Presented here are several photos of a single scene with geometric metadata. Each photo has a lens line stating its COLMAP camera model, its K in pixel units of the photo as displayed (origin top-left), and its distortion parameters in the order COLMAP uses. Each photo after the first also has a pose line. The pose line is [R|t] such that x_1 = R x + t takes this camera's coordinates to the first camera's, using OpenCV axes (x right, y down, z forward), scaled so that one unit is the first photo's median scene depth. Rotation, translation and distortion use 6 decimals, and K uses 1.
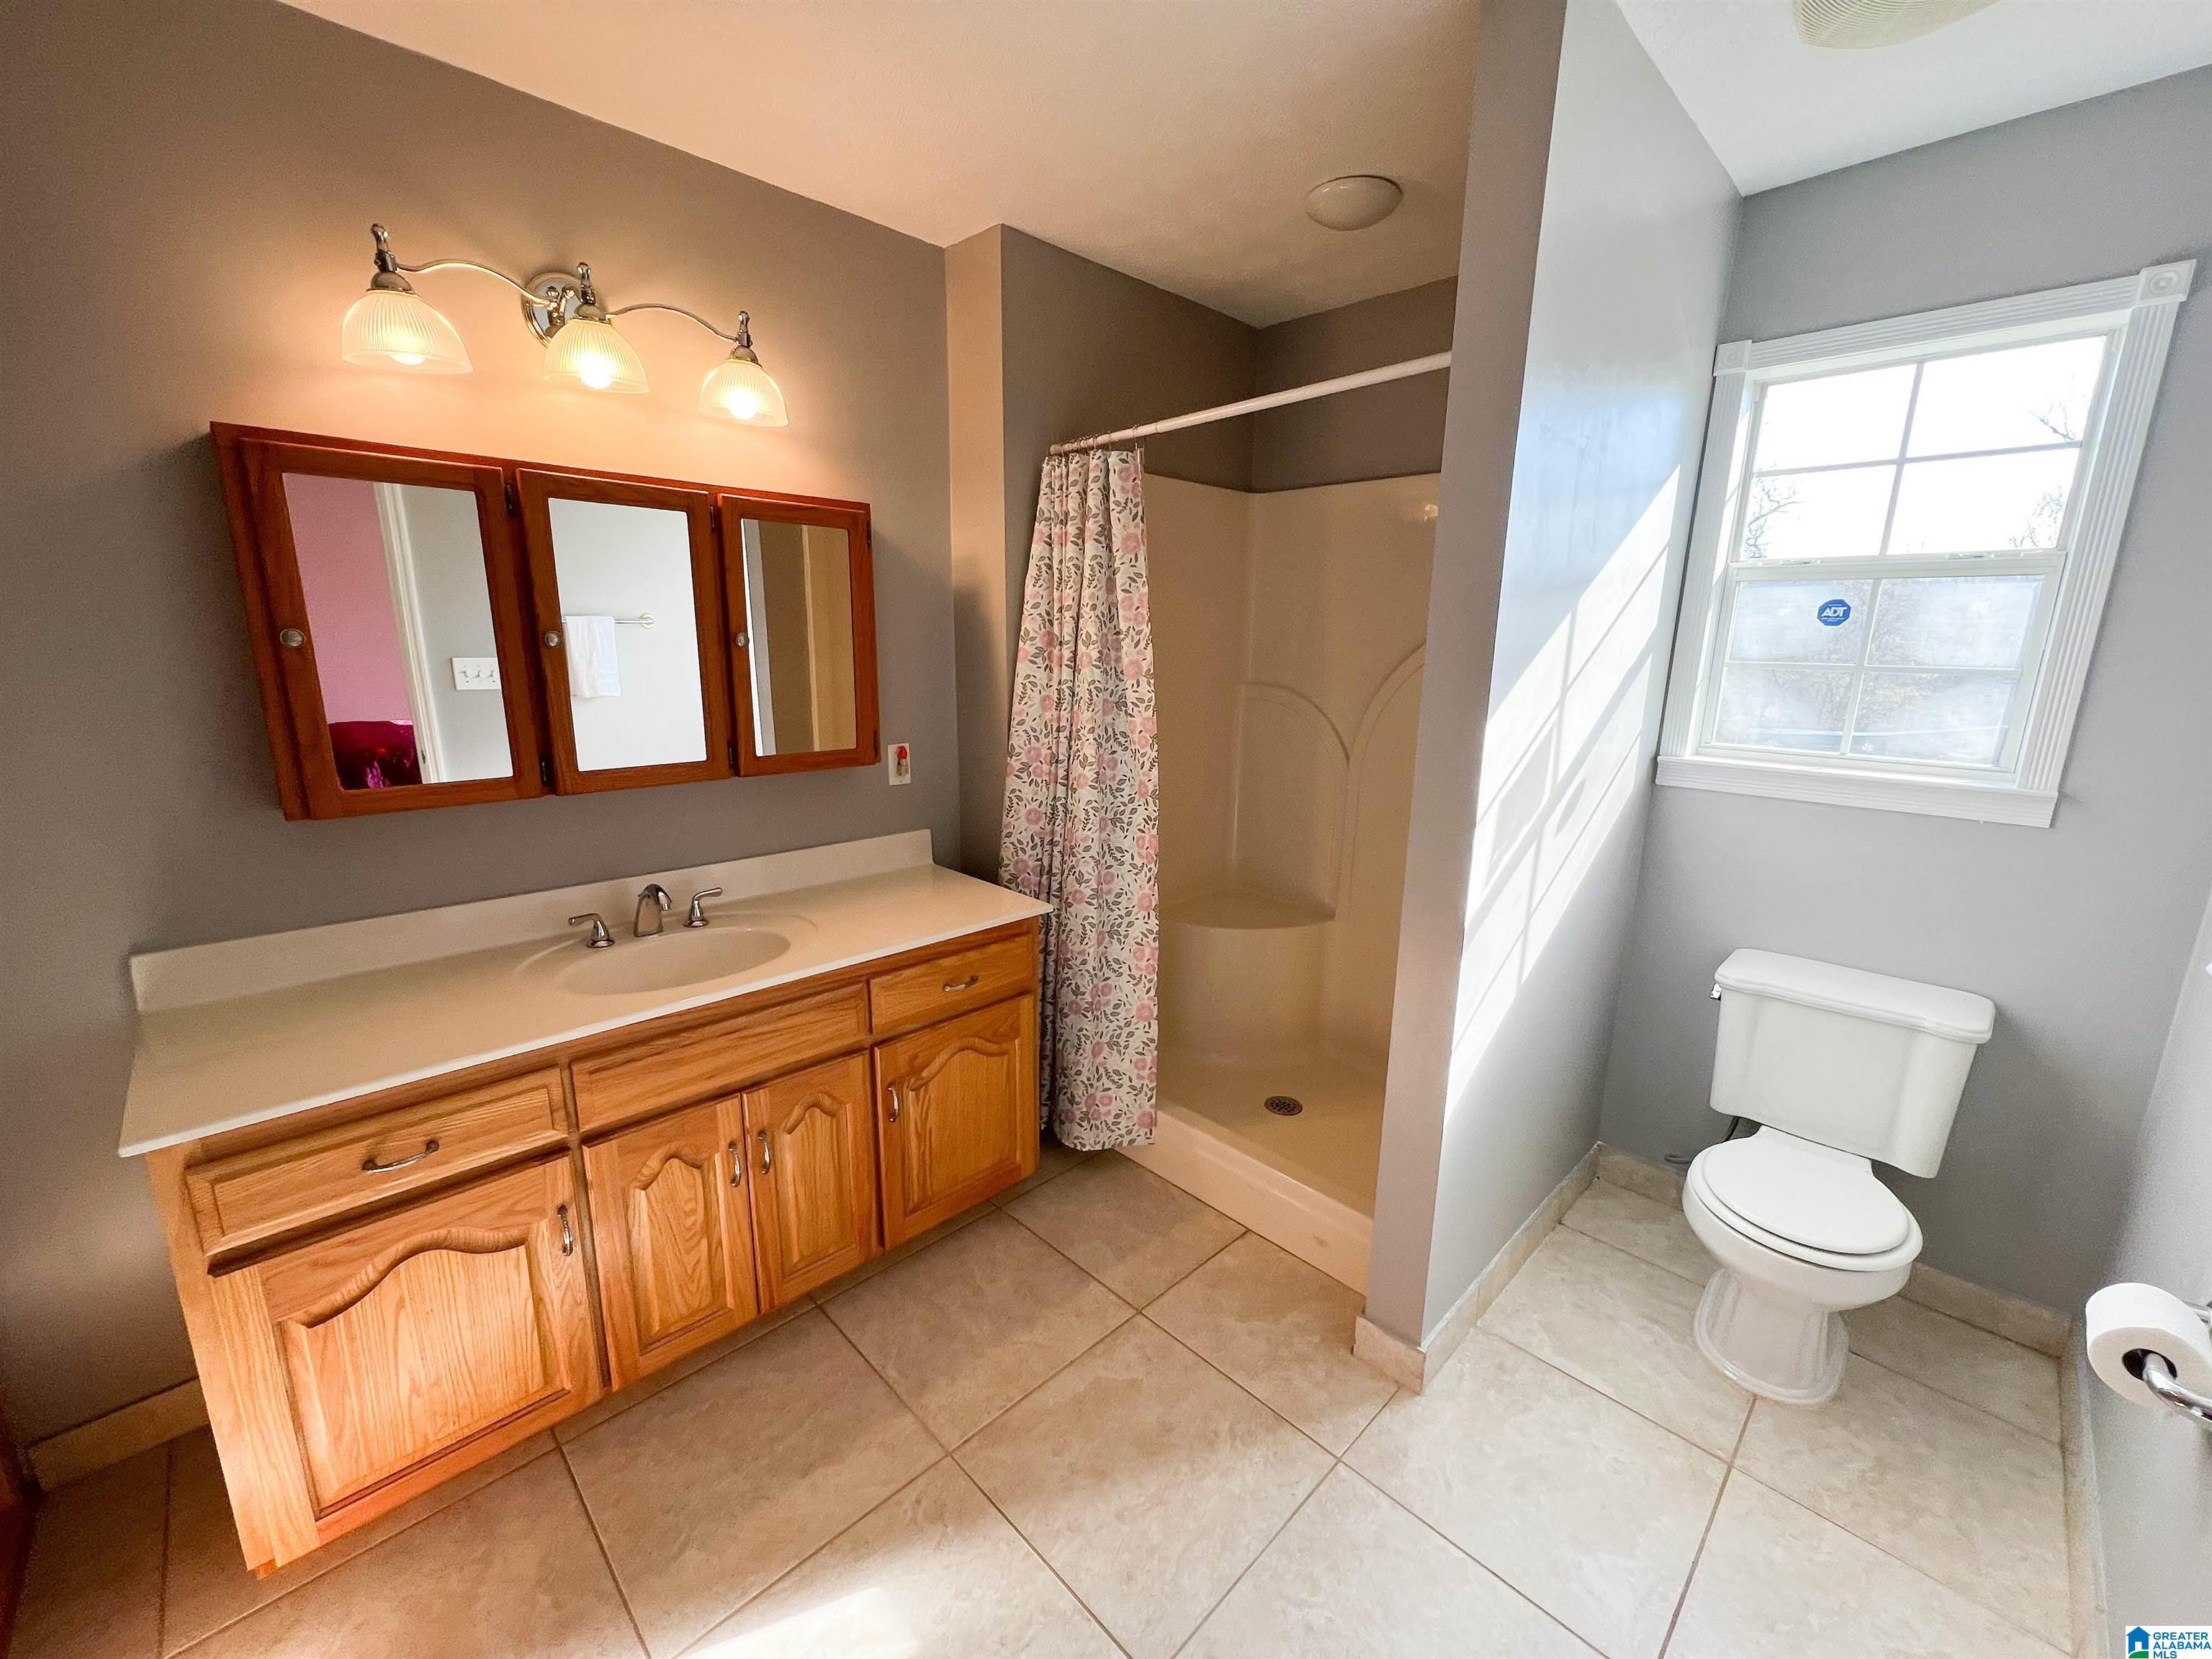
lens RADIAL K [[884.4, 0, 1104.3], [0, 884.4, 833.5], [0, 0, 1]] dist [-0.003256, 0.000305]
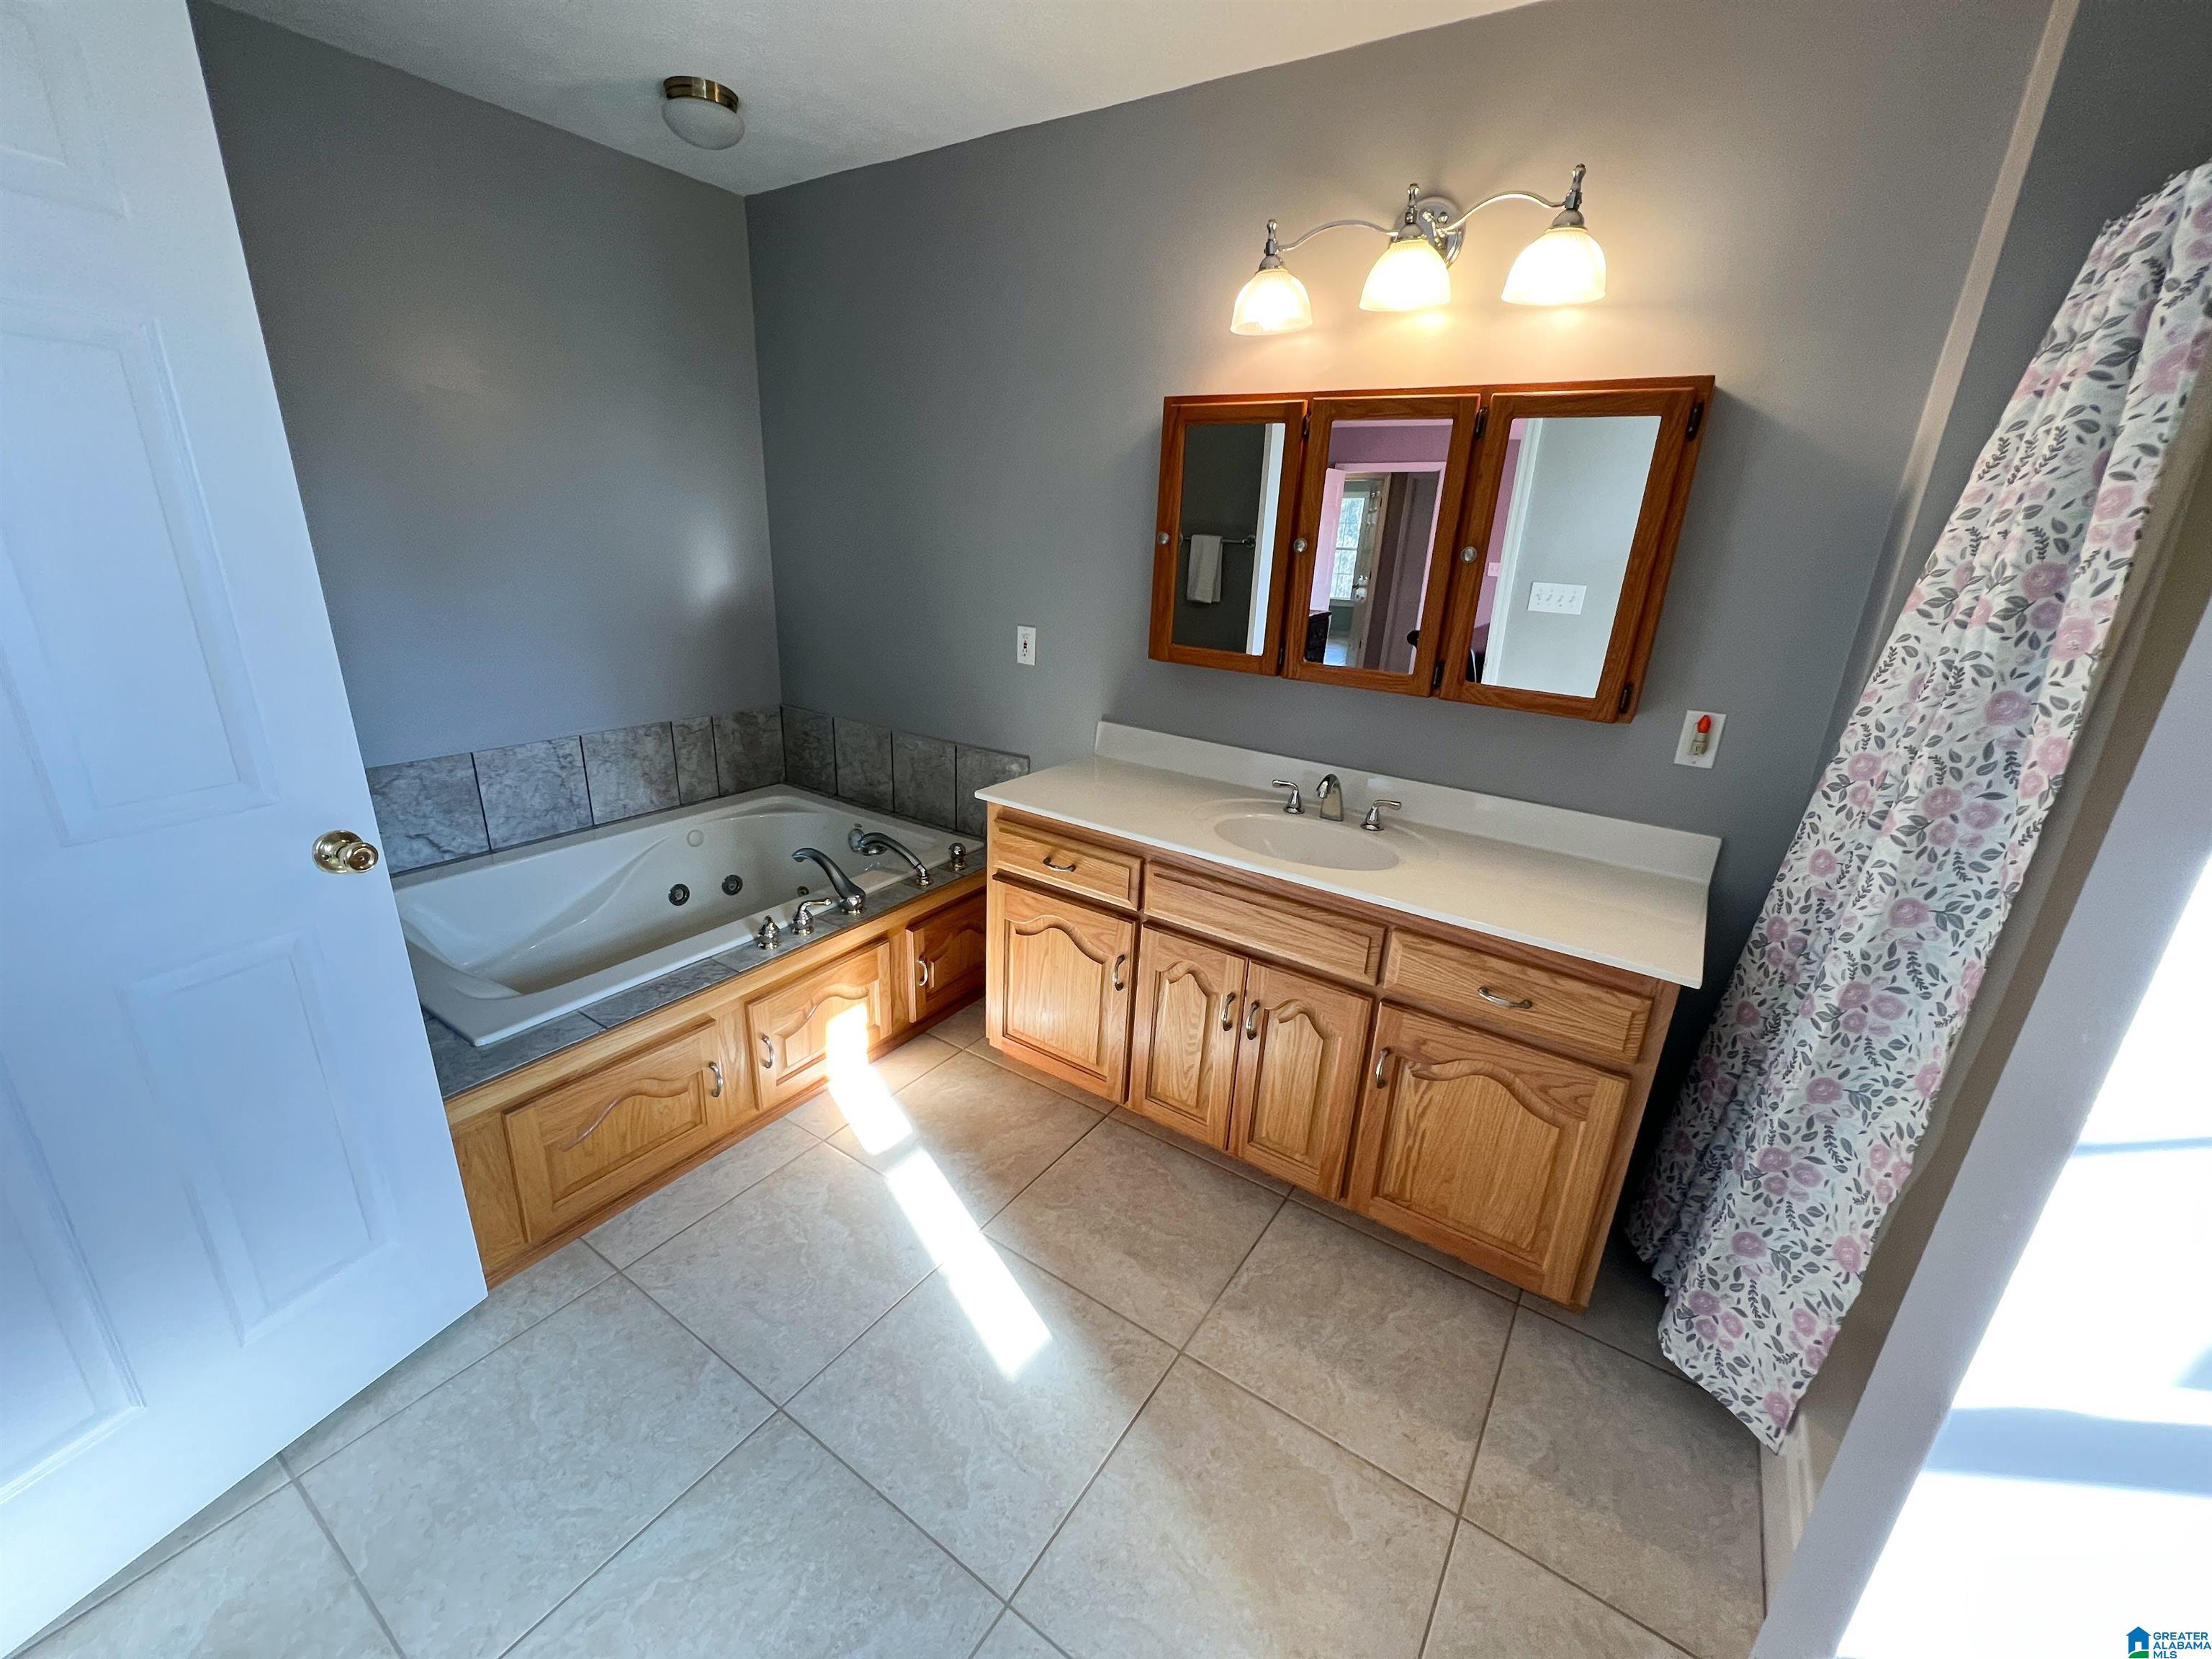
lens RADIAL K [[885.5, 0, 1102.3], [0, 885.5, 828.9], [0, 0, 1]] dist [0.000846, -0.000463]
pose [[0.201592, 0.308862, -0.929497, 0.464993], [-0.255897, 0.932628, 0.254403, -0.083845], [0.945451, 0.186570, 0.267047, 0.422353]]
